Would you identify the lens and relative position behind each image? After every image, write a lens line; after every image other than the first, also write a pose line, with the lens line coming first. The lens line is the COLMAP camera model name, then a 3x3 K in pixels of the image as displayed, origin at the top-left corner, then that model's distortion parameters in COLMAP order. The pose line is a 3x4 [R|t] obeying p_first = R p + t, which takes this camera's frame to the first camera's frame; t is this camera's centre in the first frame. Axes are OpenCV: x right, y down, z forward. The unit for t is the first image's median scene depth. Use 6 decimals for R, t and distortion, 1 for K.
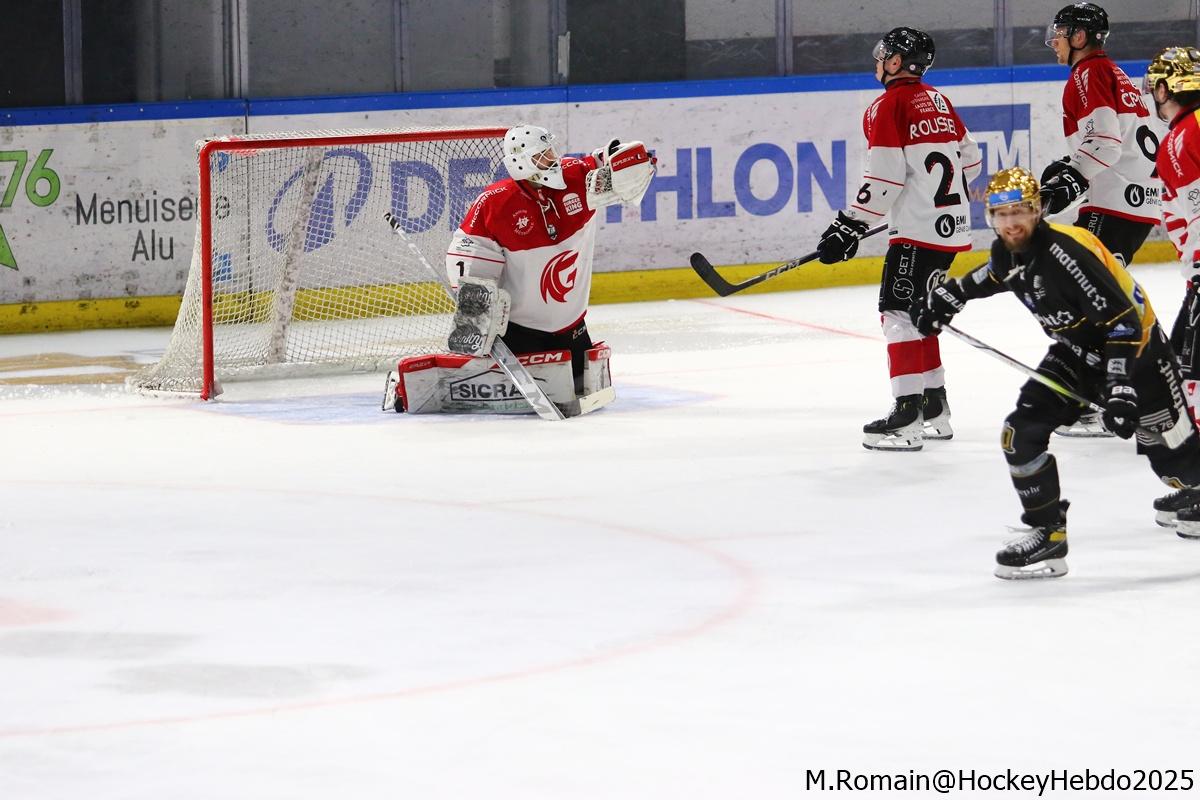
lens RADIAL K [[8735.2, 0, 600.5], [0, 8735.2, 396.9], [0, 0, 1]] dist [0.492076, -2.540505]
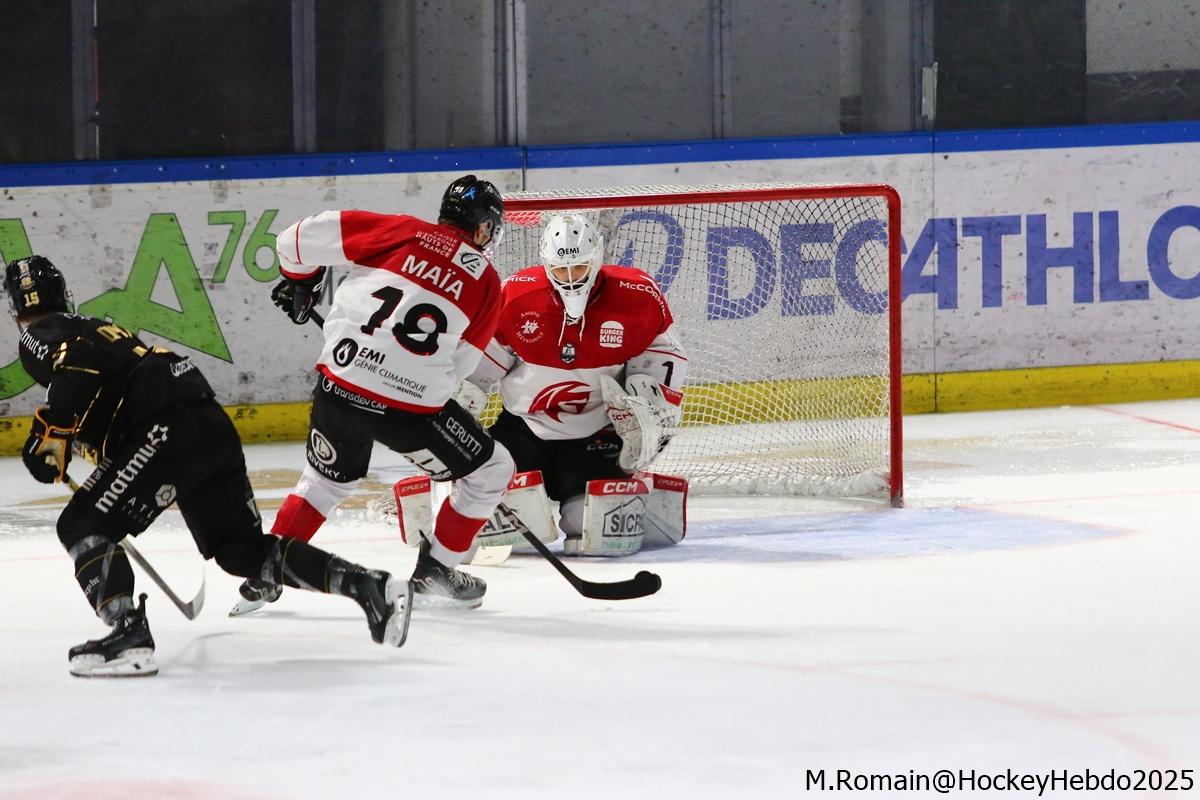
lens RADIAL K [[8471.1, 0, 599.9], [0, 8471.1, 399.9], [0, 0, 1]] dist [0.553417, 15.357402]
pose [[0.999017, 0.006664, -0.043834, -0.000194], [-0.007182, 0.999906, -0.011671, -0.002534], [0.043753, 0.011975, 0.998971, 0.241284]]
